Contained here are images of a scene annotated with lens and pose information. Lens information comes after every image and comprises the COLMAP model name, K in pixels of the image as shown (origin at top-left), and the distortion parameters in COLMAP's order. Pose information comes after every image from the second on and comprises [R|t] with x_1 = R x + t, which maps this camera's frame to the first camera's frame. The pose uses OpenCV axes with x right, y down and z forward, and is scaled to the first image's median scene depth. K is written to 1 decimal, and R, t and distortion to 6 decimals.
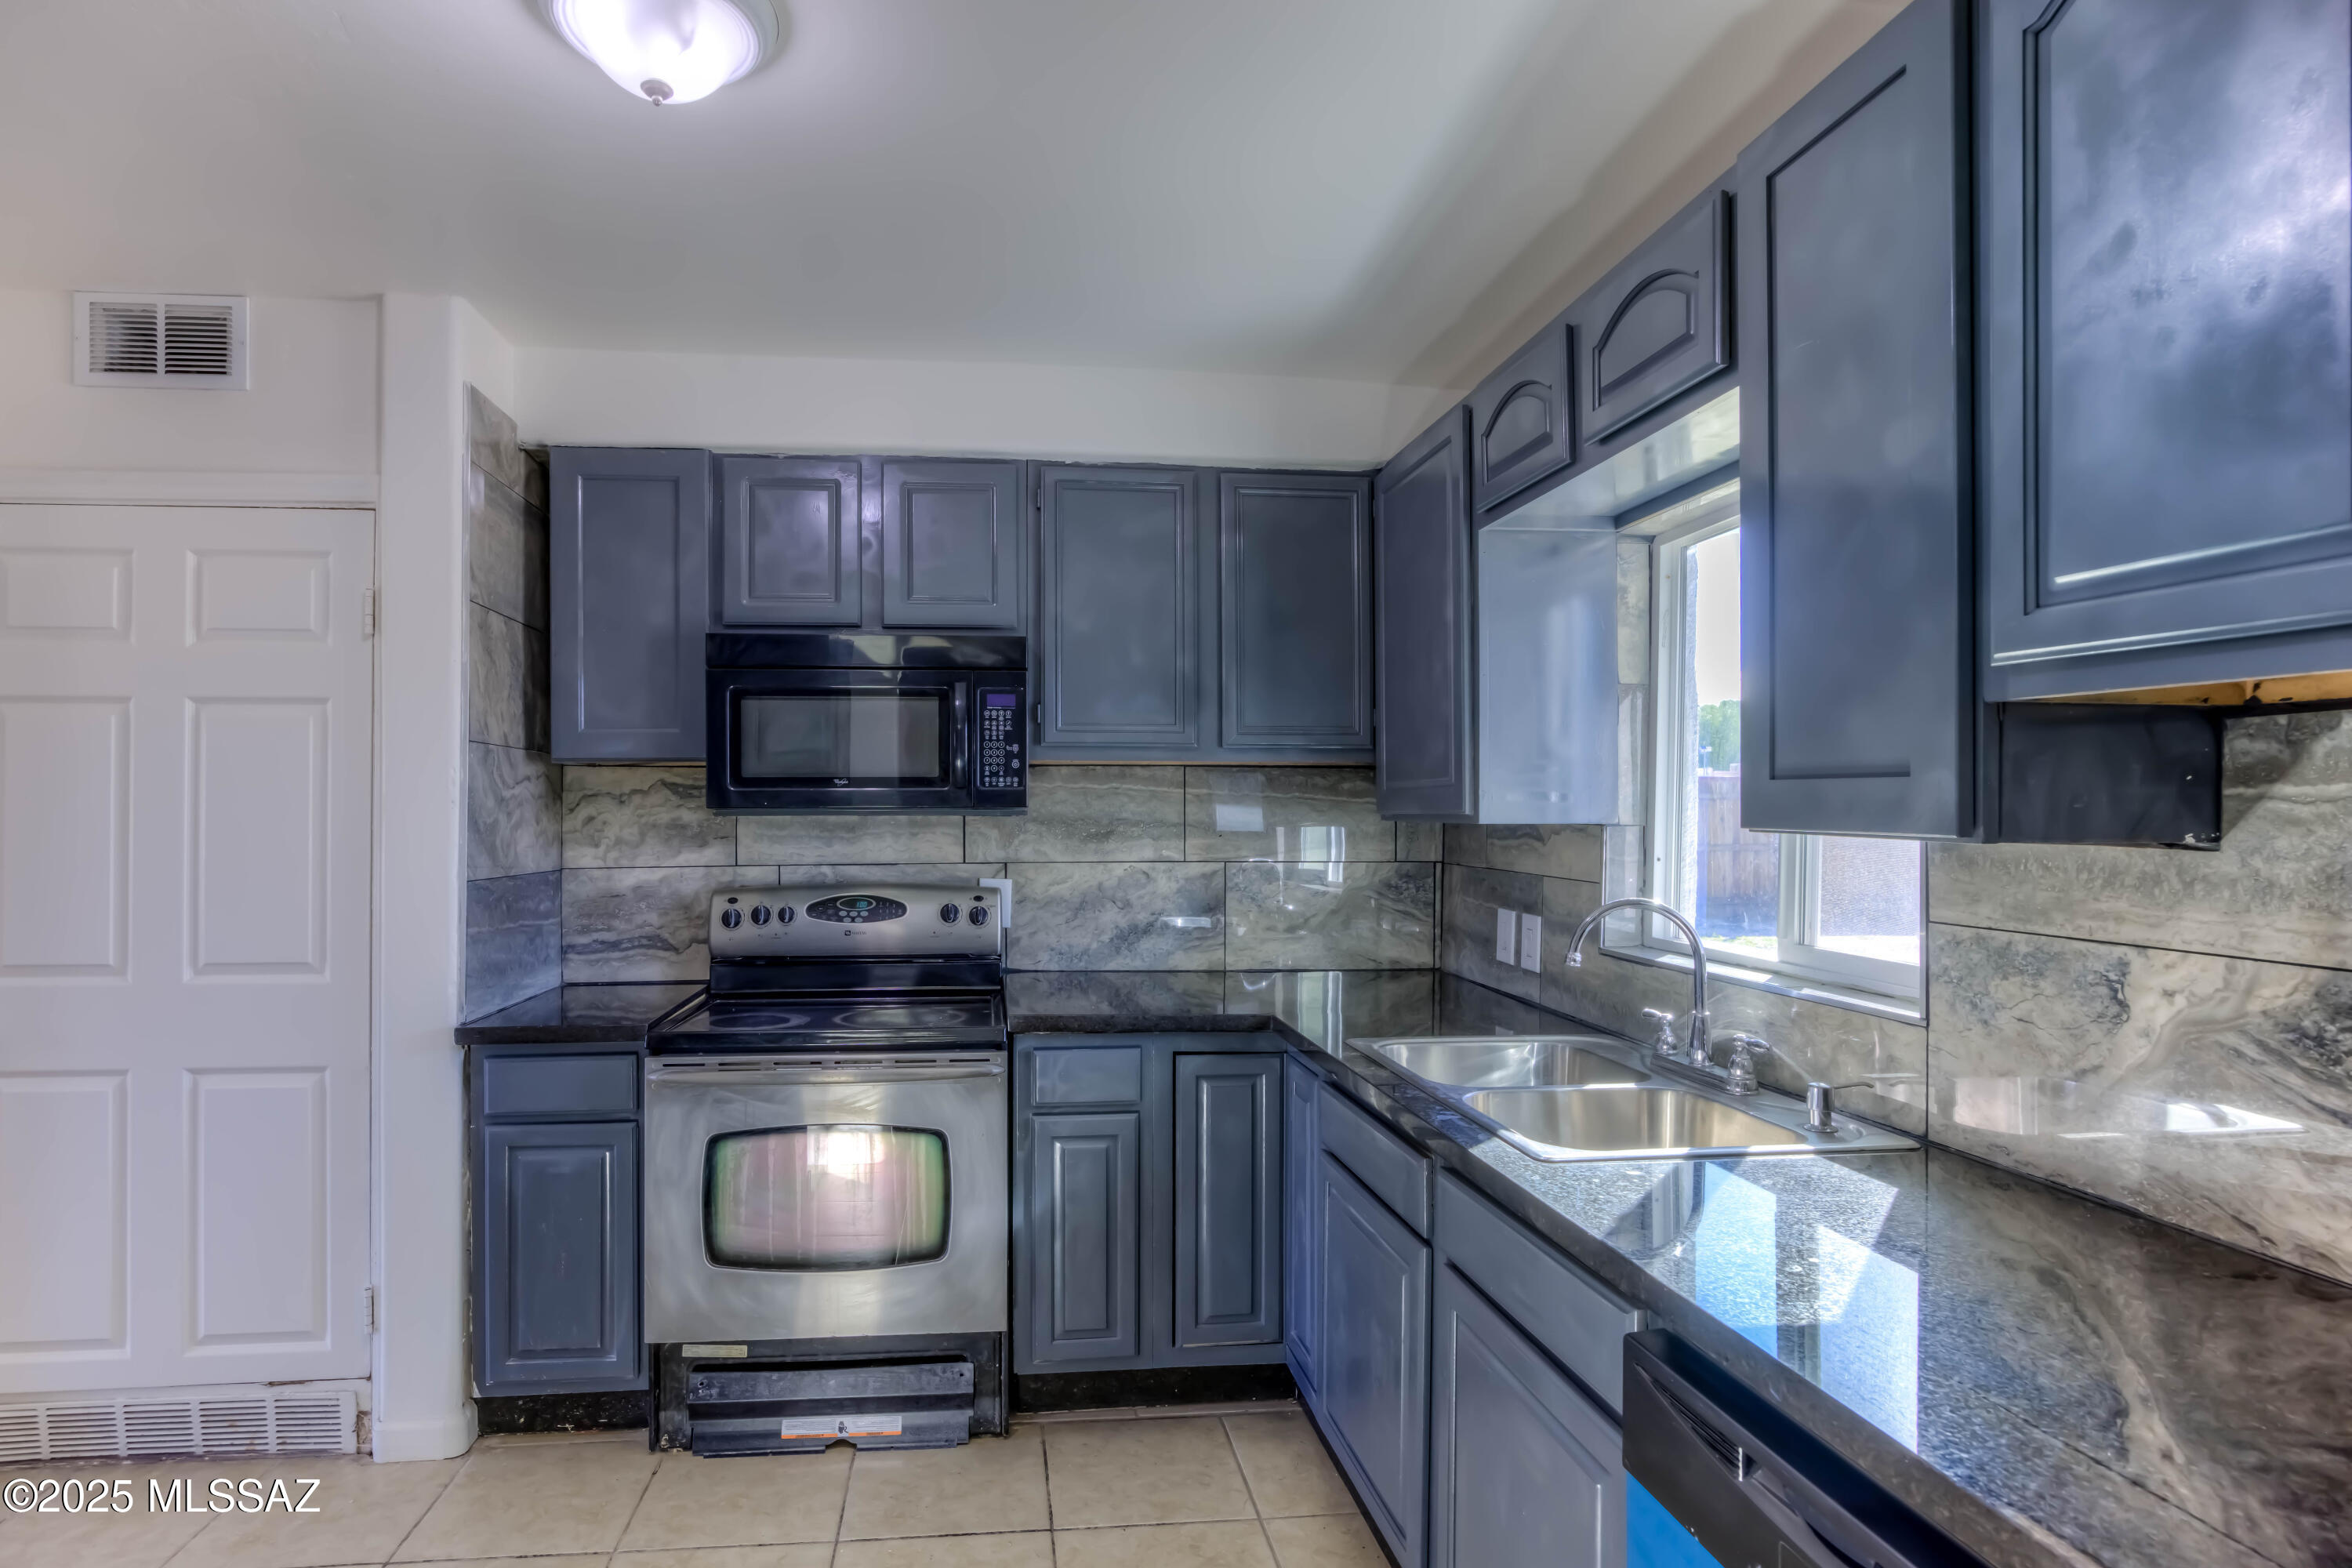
lens RADIAL K [[1328.7, 0, 1154.0], [0, 1328.7, 801.8], [0, 0, 1]] dist [-0.039706, 0.002644]
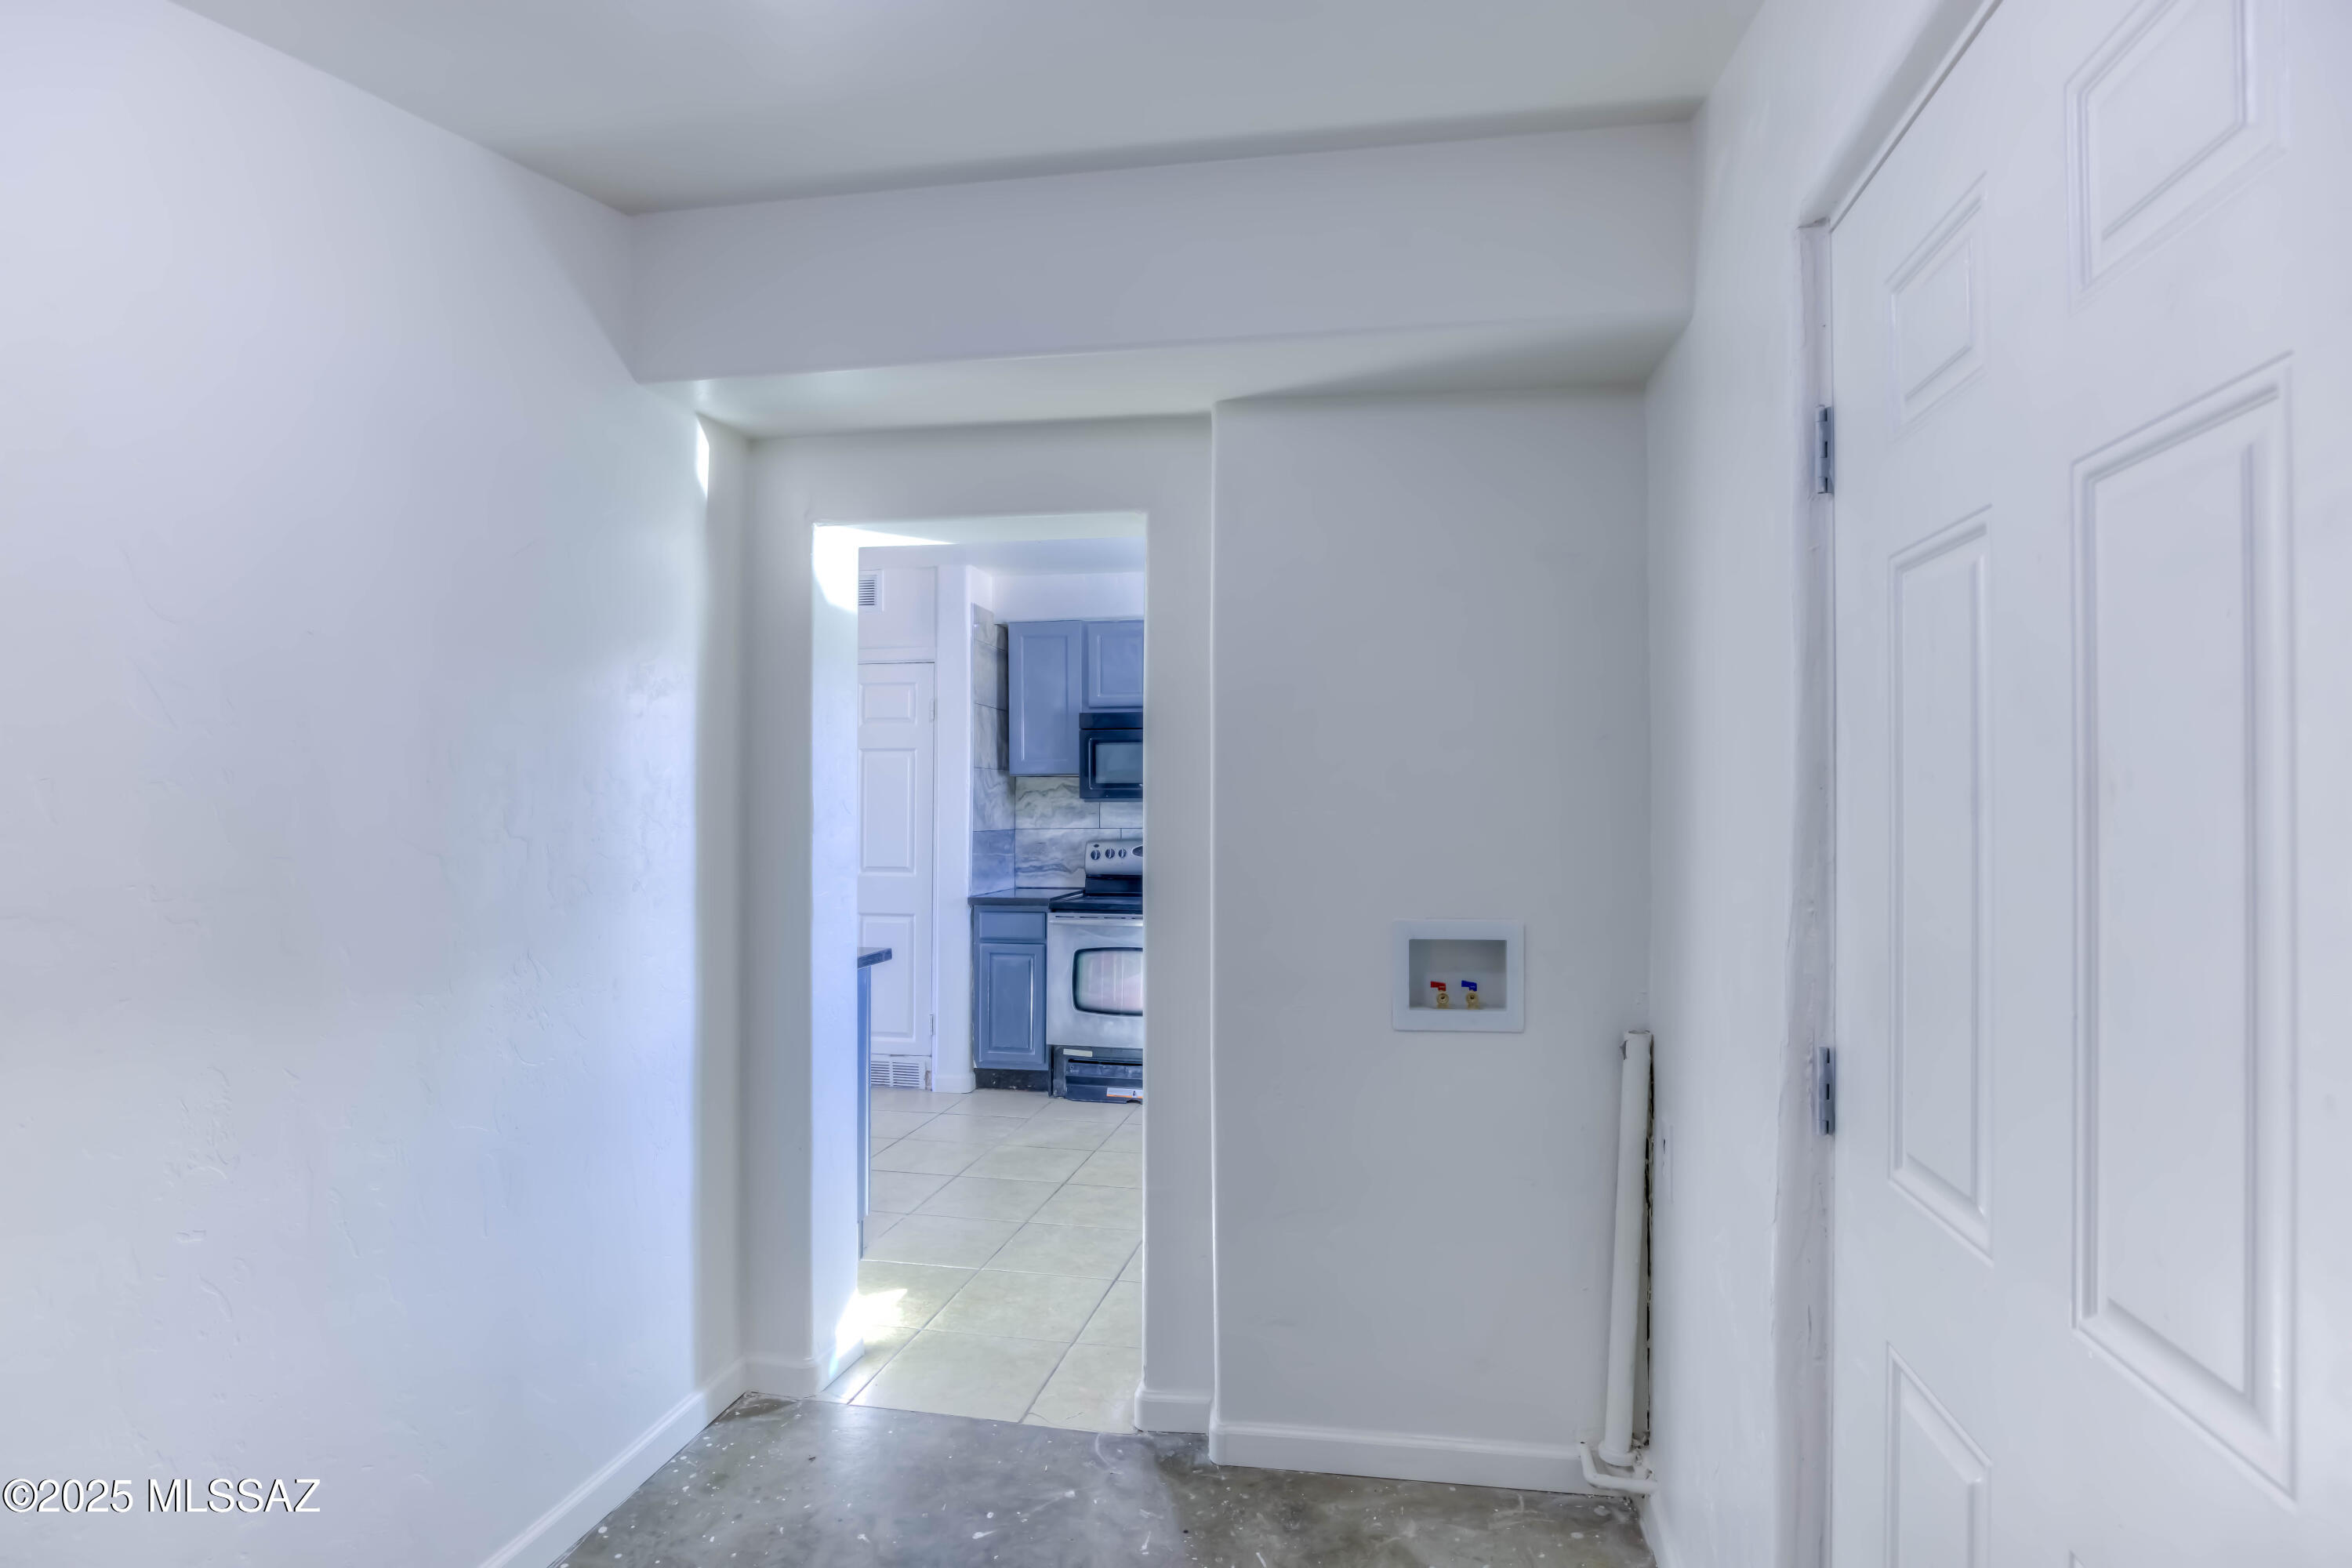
lens RADIAL K [[1328.7, 0, 1154.0], [0, 1328.7, 801.8], [0, 0, 1]] dist [-0.039706, 0.002644]
pose [[0.945167, 0.002597, -0.326578, 0.478876], [-0.000413, 0.999977, 0.006757, -0.003872], [0.326588, -0.006252, 0.945146, -0.980424]]
